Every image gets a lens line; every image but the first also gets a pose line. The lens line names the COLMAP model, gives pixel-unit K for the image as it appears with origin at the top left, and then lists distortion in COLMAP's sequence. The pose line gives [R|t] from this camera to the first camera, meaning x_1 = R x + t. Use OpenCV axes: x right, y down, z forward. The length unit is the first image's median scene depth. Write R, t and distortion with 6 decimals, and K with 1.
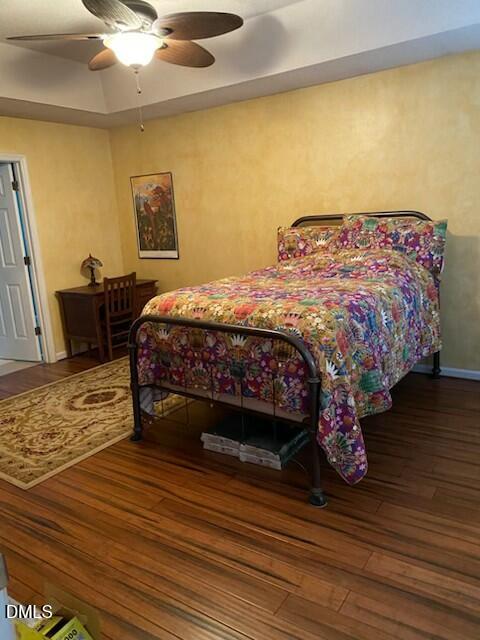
lens RADIAL K [[496.9, 0, 240.0], [0, 496.9, 320.0], [0, 0, 1]] dist [0.001601, 0.000217]
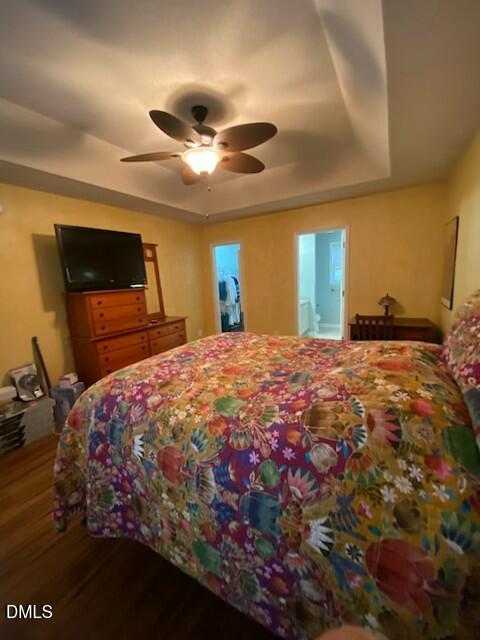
lens RADIAL K [[258.3, 0, 240.0], [0, 258.3, 320.0], [0, 0, 1]] dist [0.000324, -0.000040]
pose [[0.077389, 0.219384, -0.972565, 0.530156], [-0.159072, 0.965711, 0.205180, -0.235138], [0.984229, 0.138829, 0.109634, 0.934750]]
